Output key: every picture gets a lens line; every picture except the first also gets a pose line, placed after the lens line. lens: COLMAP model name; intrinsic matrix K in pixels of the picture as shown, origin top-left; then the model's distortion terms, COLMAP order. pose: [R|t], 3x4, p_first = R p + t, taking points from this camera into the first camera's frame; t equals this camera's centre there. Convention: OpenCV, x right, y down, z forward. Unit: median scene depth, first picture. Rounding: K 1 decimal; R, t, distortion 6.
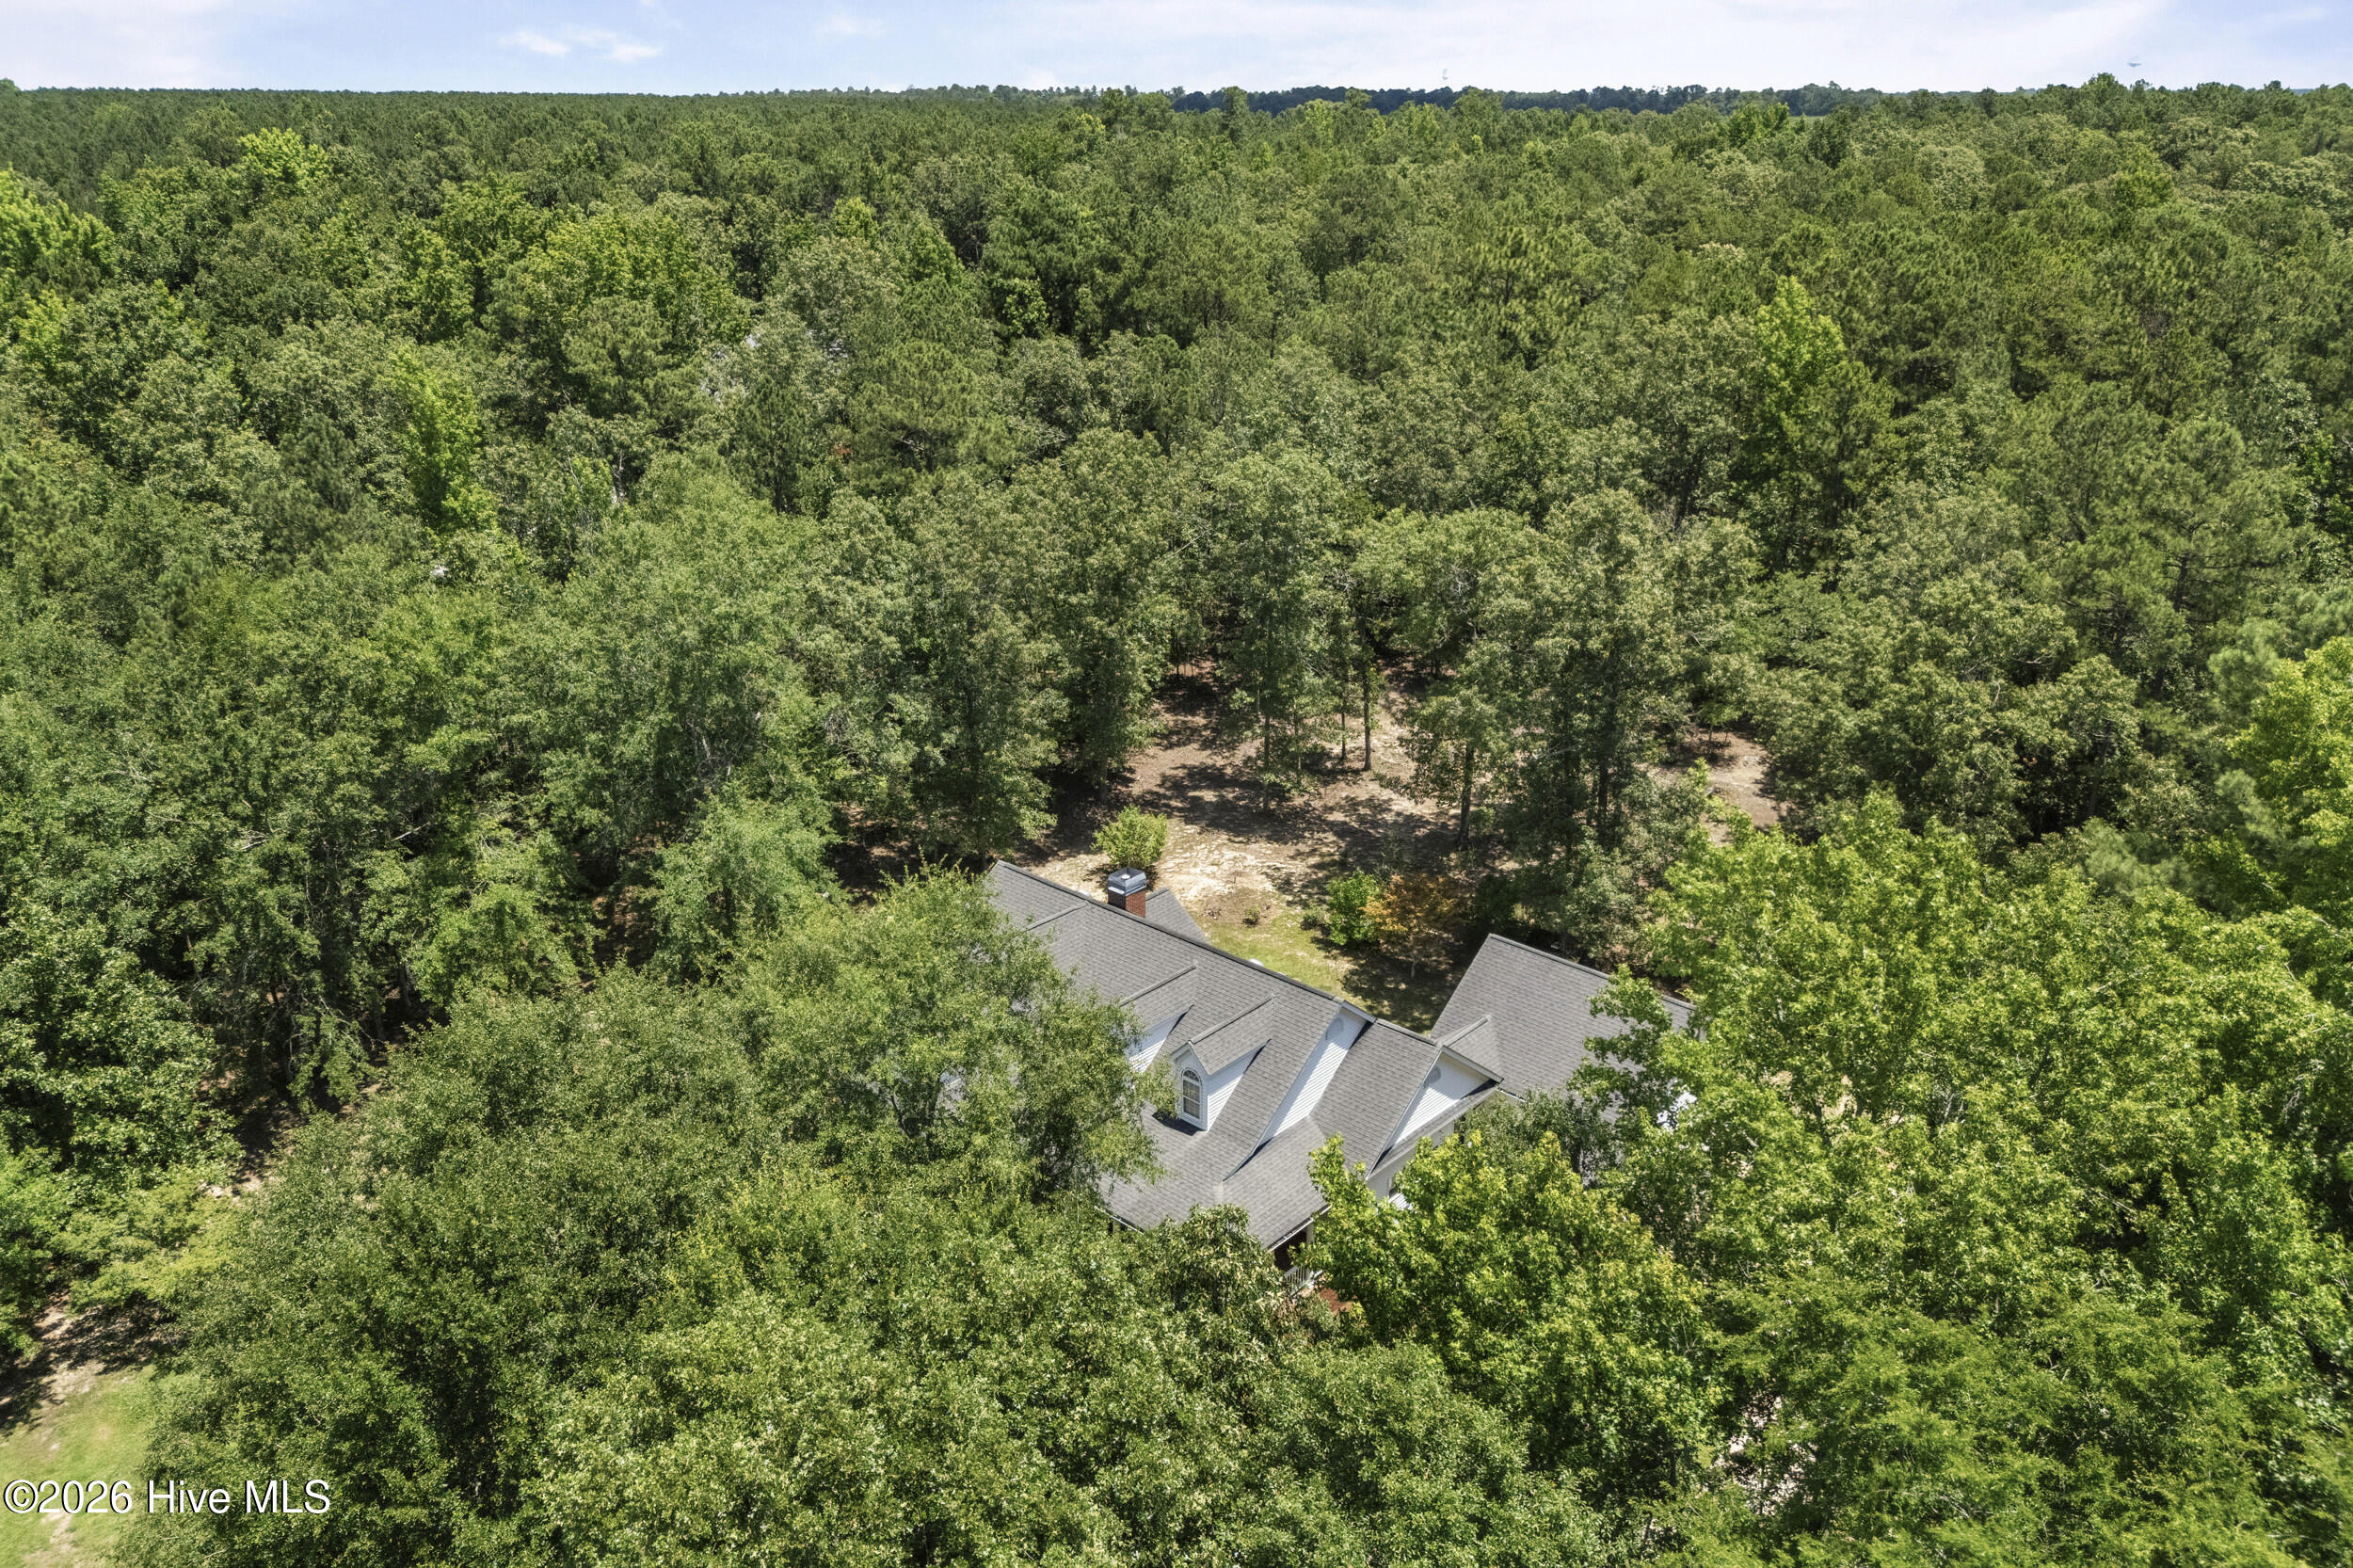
lens RADIAL K [[1667.0, 0, 1192.5], [0, 1667.0, 848.3], [0, 0, 1]] dist [0.052976, -0.067896]
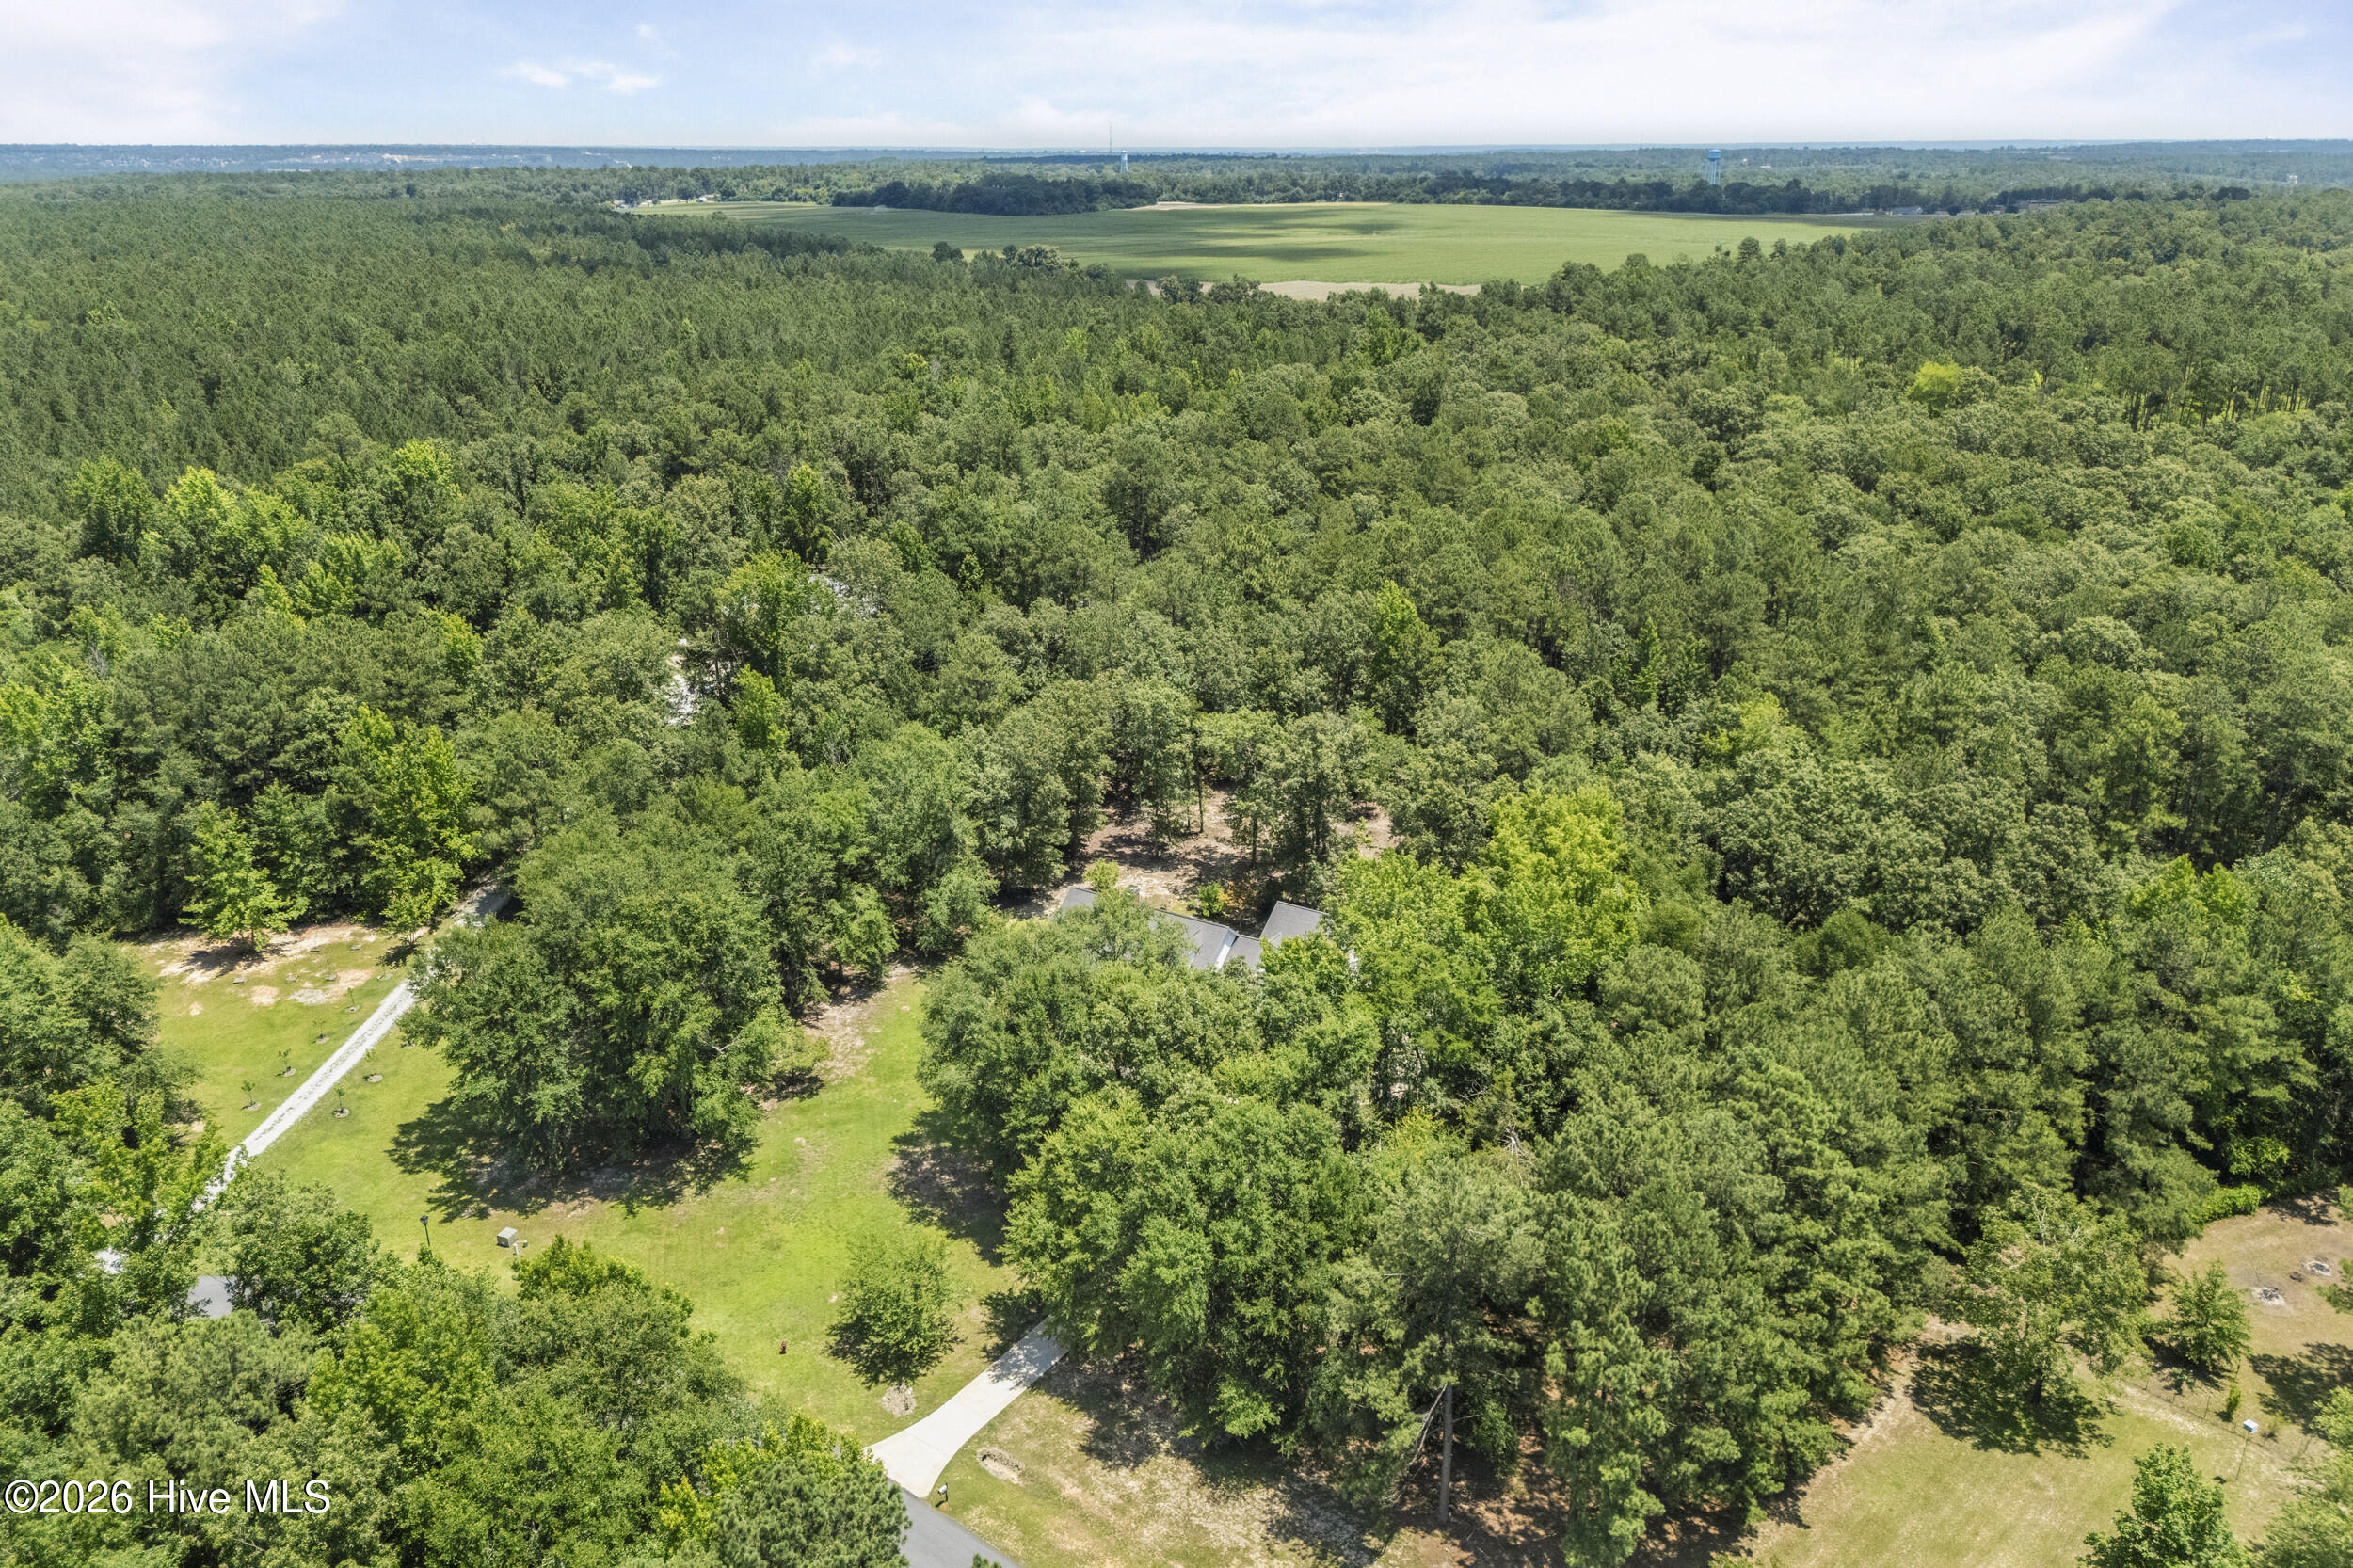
lens RADIAL K [[1664.9, 0, 1189.3], [0, 1664.9, 811.7], [0, 0, 1]] dist [0.136484, -0.245827]
pose [[0.984275, -0.062072, 0.165378, -0.261351], [0.068911, 0.996975, -0.035935, -0.000931], [-0.162647, 0.046767, 0.985575, -1.055450]]
